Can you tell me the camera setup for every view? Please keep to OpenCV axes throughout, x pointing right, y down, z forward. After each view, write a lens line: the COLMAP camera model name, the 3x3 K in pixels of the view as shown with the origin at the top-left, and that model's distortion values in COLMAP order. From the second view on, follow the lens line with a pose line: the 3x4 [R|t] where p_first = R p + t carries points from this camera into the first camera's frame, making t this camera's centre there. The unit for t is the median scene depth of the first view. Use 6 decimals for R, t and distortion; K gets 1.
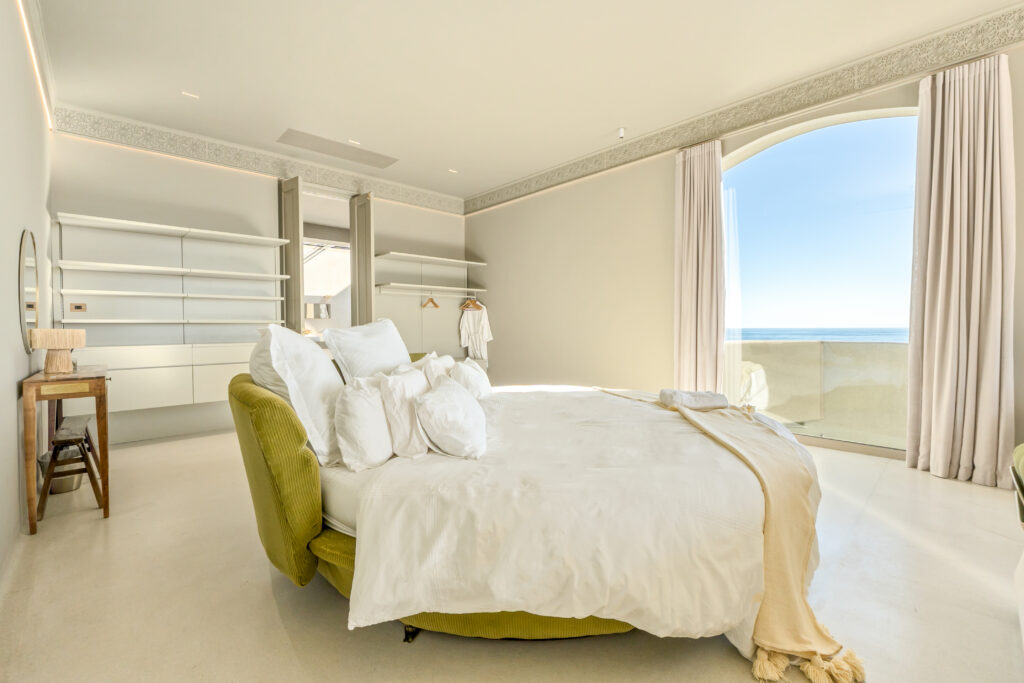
lens RADIAL K [[435.5, 0, 511.3], [0, 435.5, 332.9], [0, 0, 1]] dist [-0.001265, -0.000291]
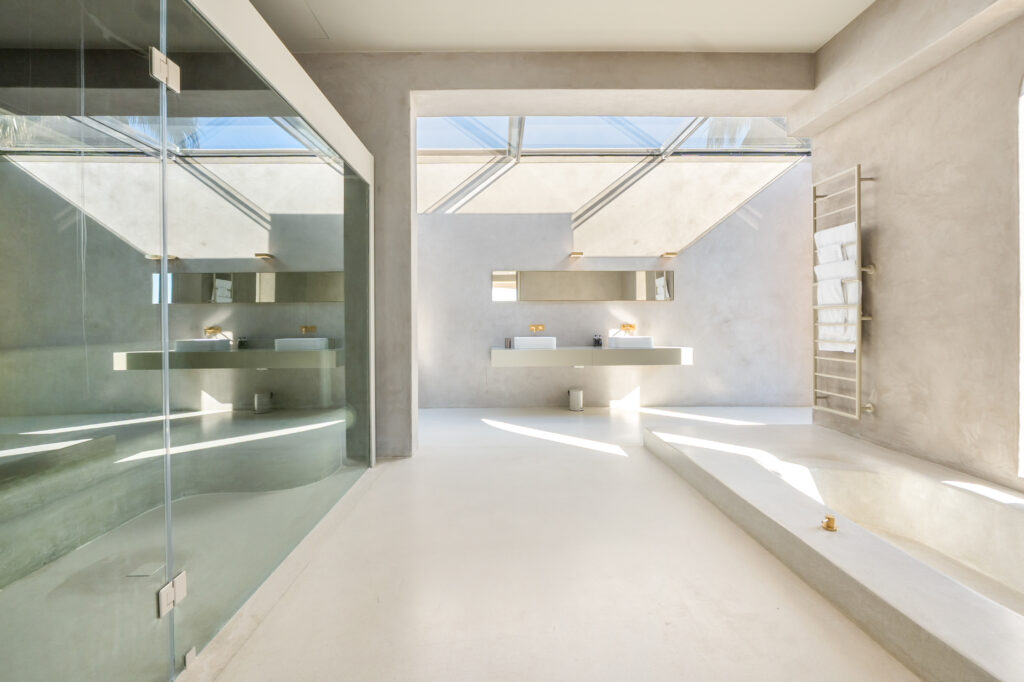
lens RADIAL K [[448.9, 0, 509.9], [0, 448.9, 319.6], [0, 0, 1]] dist [-0.000056, -0.000077]
pose [[0.741572, -0.000939, -0.670873, -0.169880], [-0.013375, 0.999780, -0.016184, 0.006545], [0.670740, 0.020974, 0.741396, 0.400720]]
